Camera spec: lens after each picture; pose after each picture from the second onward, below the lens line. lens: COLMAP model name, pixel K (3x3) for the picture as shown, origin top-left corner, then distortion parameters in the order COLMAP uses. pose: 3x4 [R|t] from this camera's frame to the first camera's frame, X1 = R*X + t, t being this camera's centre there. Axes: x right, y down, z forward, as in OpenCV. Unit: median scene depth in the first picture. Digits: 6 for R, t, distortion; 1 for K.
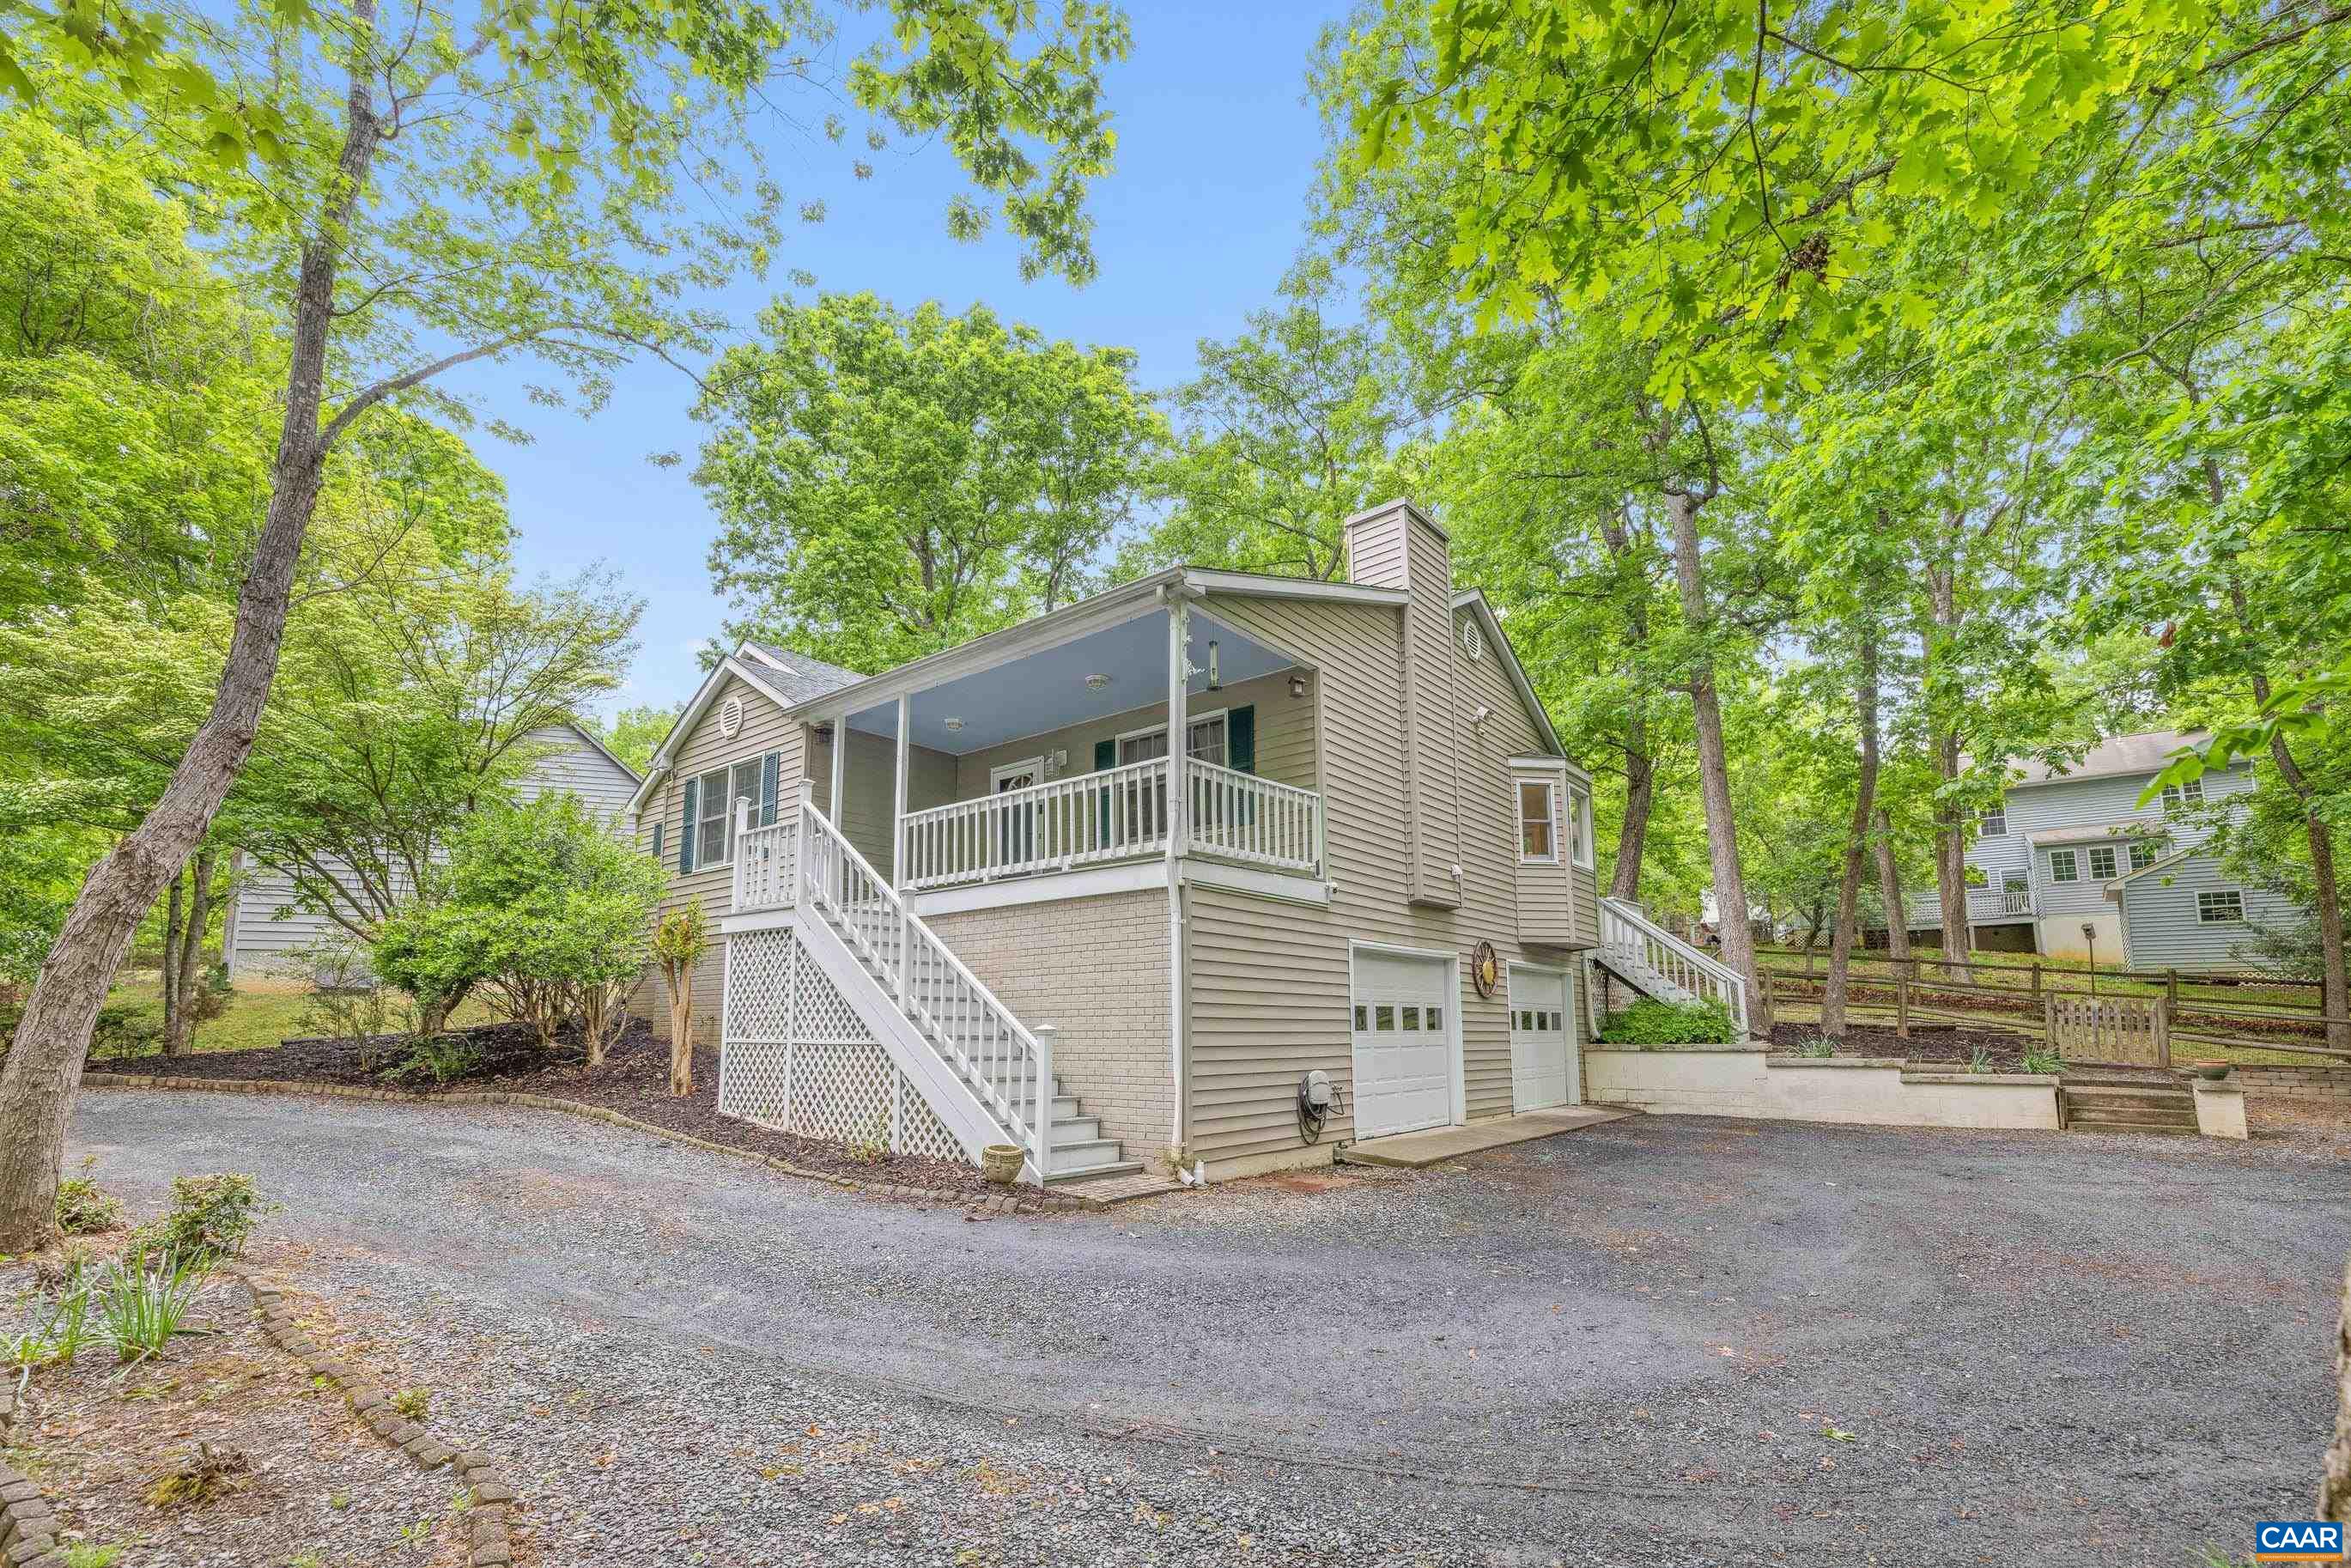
lens RADIAL K [[1051.3, 0, 1174.4], [0, 1051.3, 901.5], [0, 0, 1]] dist [-0.001859, -0.000297]
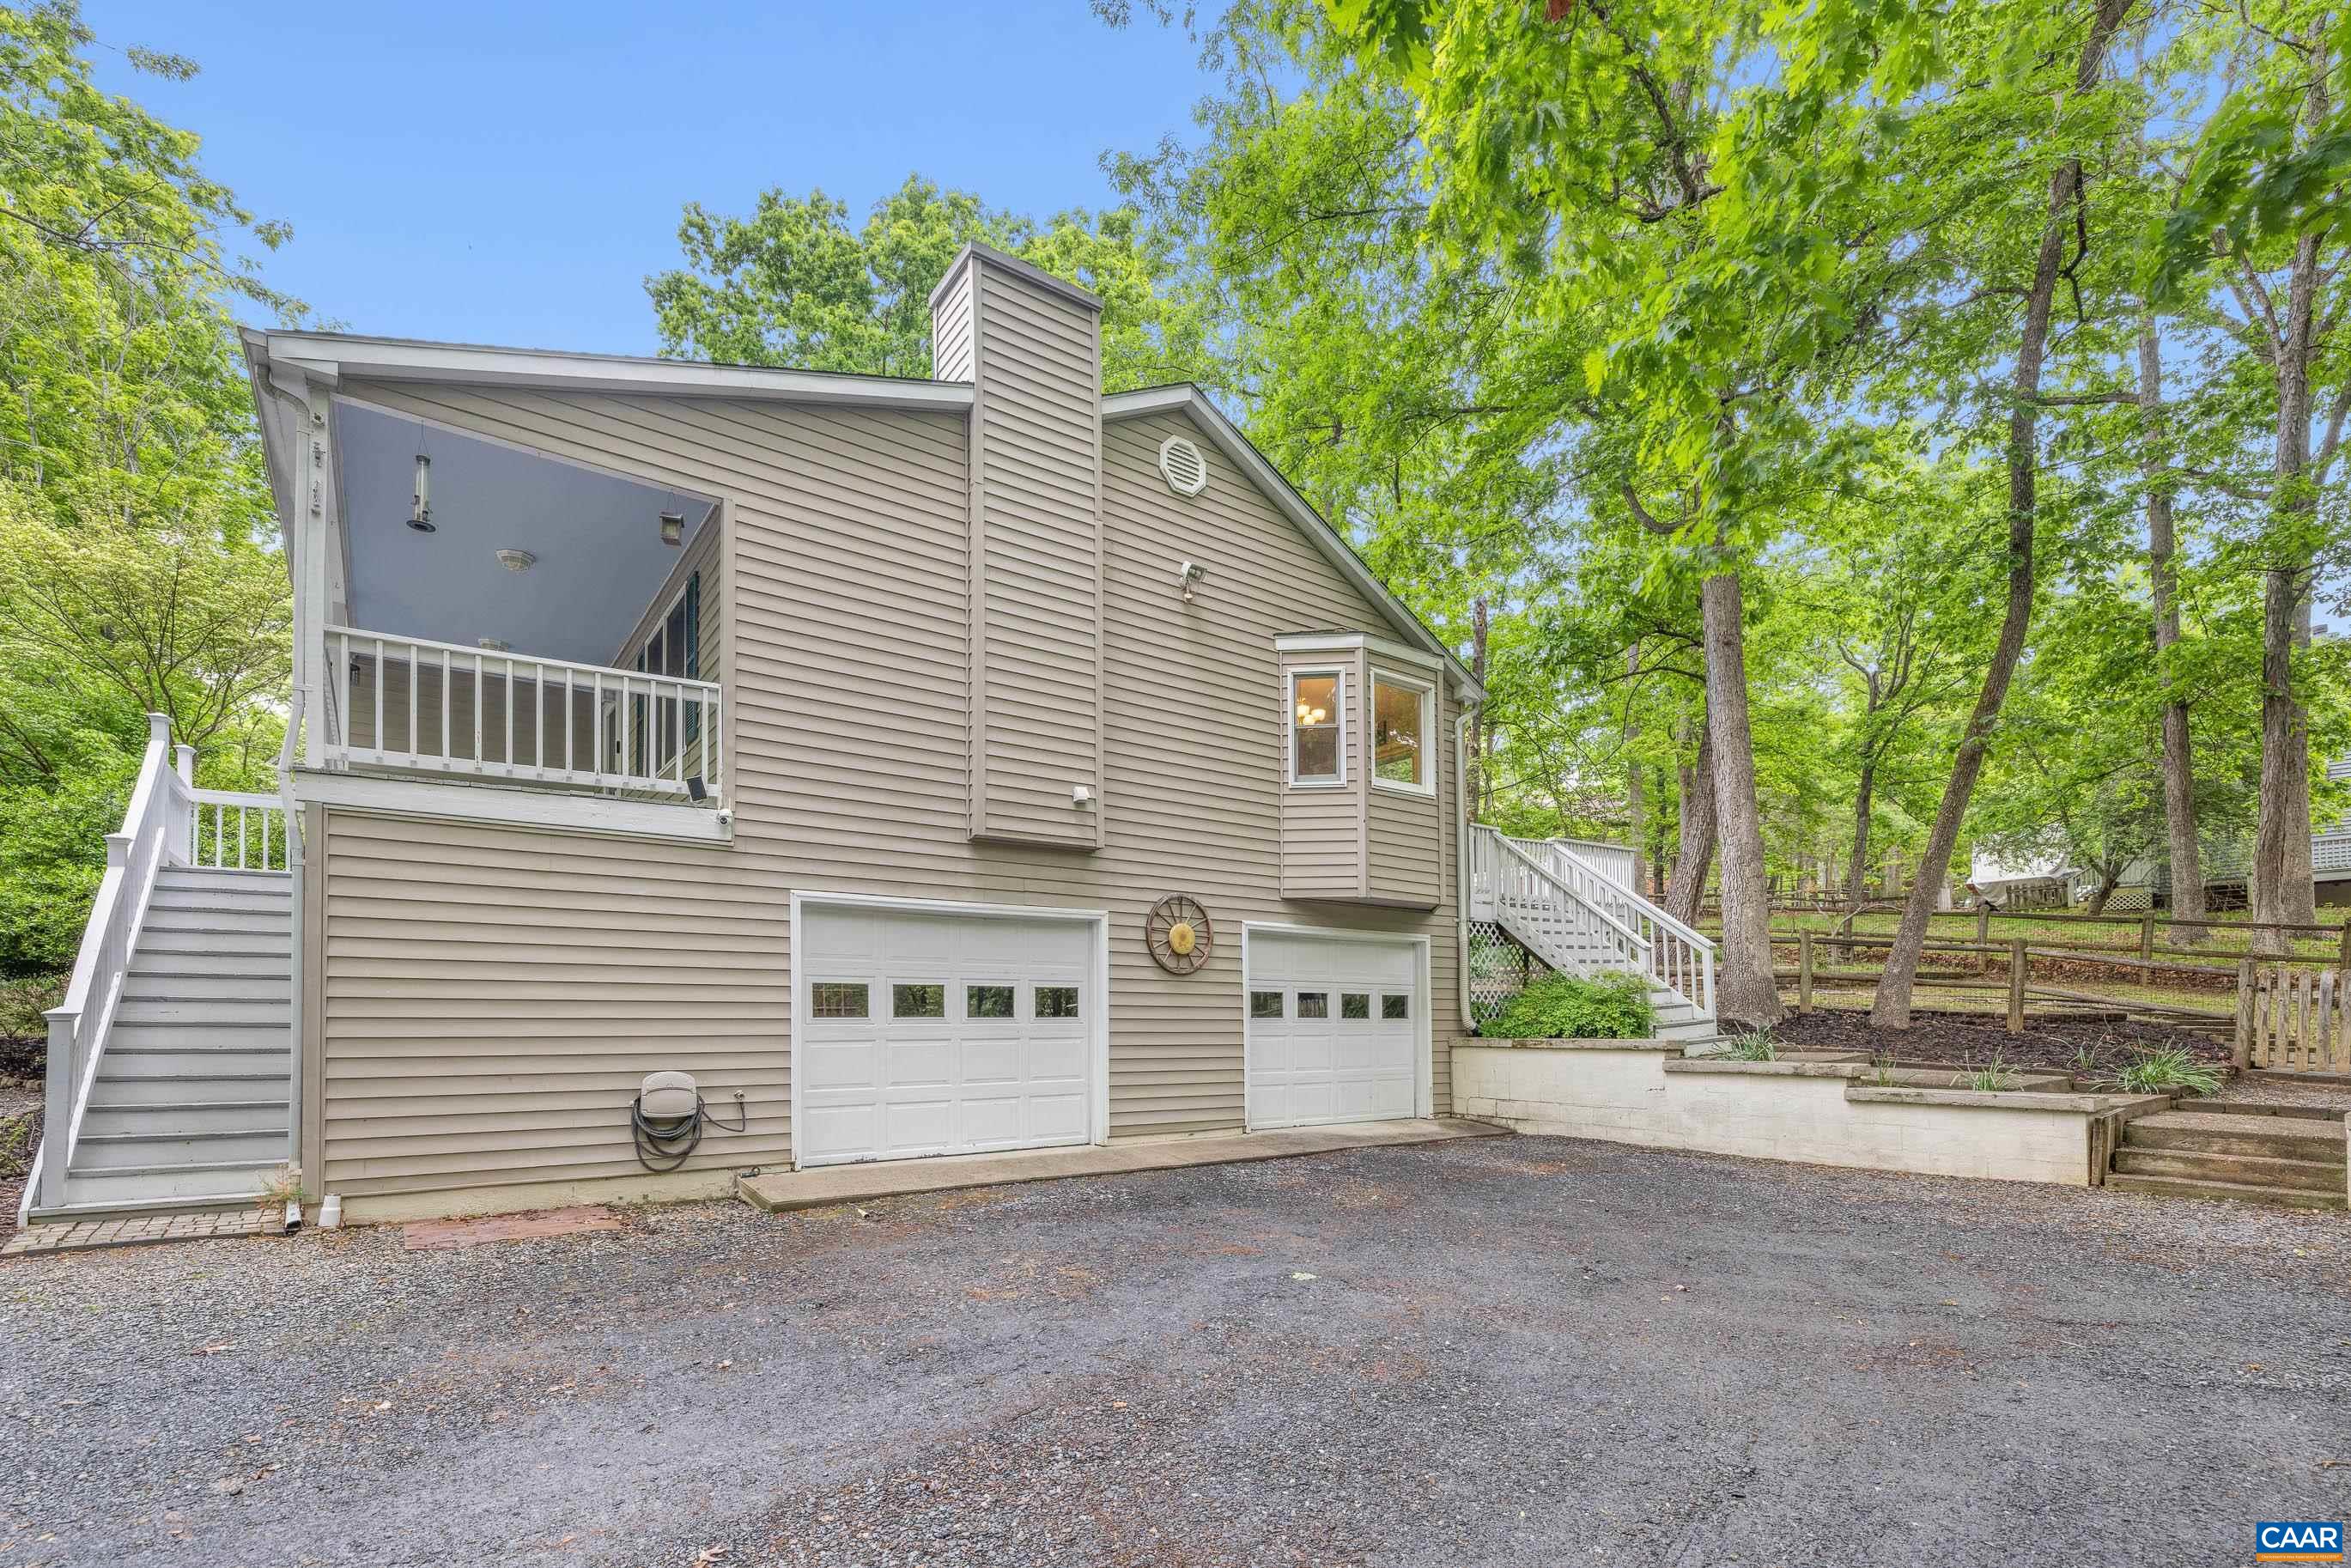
lens RADIAL K [[1064.7, 0, 1172.4], [0, 1064.7, 1014.9], [0, 0, 1]] dist [-0.000898, -0.000023]
pose [[0.964580, 0.001035, -0.263789, 0.501114], [0.029752, 0.993185, 0.112689, 0.037933], [0.262107, -0.116546, 0.957975, 0.299213]]
